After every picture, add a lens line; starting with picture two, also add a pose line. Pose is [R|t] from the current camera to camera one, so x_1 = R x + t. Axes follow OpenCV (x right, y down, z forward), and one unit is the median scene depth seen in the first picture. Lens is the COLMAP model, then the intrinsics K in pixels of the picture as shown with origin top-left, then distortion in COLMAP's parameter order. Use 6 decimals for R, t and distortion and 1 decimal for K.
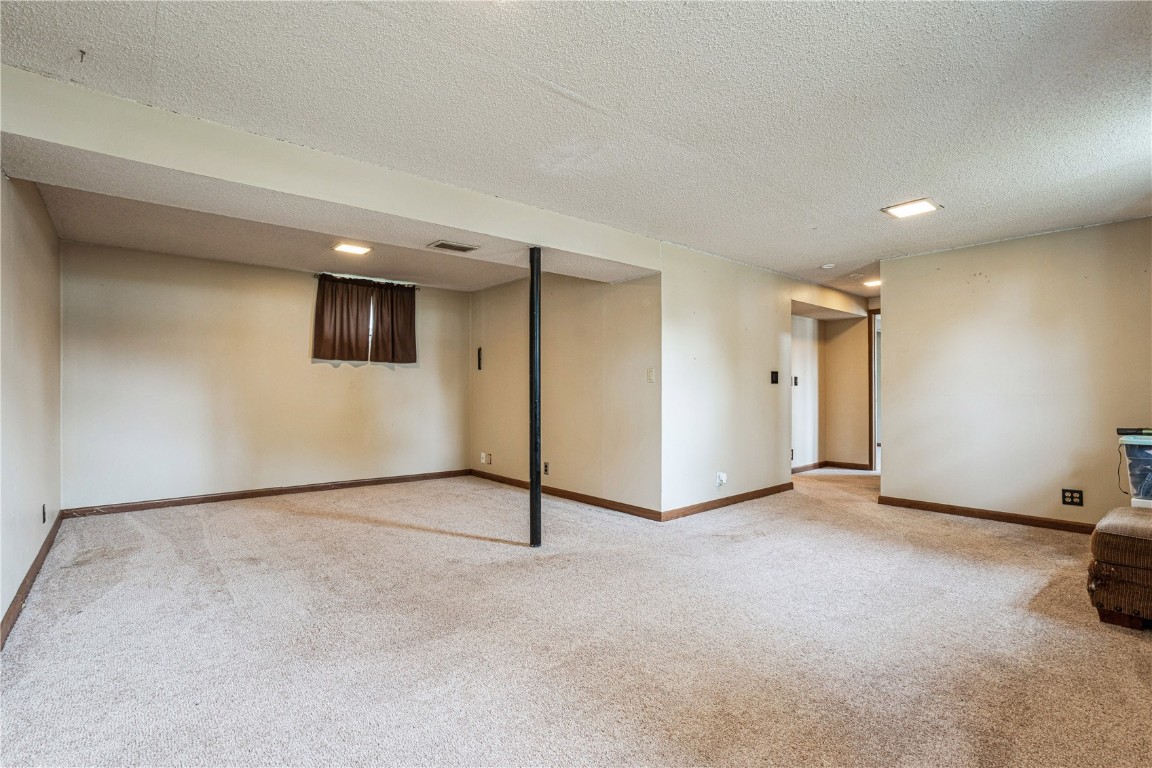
lens RADIAL K [[543.6, 0, 573.5], [0, 543.6, 394.6], [0, 0, 1]] dist [-0.024403, 0.000470]
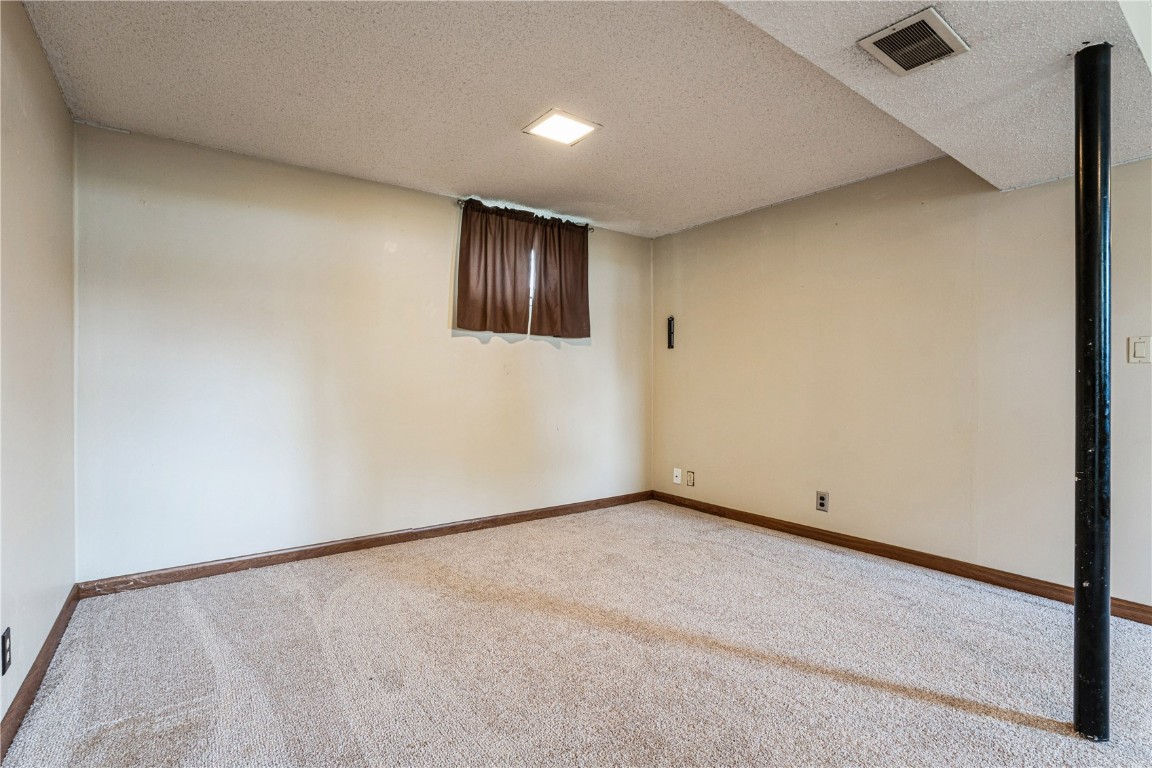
lens RADIAL K [[544.1, 0, 576.0], [0, 544.1, 384.0], [0, 0, 1]] dist [-0.034492, 0.001506]
pose [[0.997867, 0.000242, -0.065277, -0.284448], [-0.000062, 0.999996, 0.002769, -0.002426], [0.065278, -0.002759, 0.997863, 0.345430]]
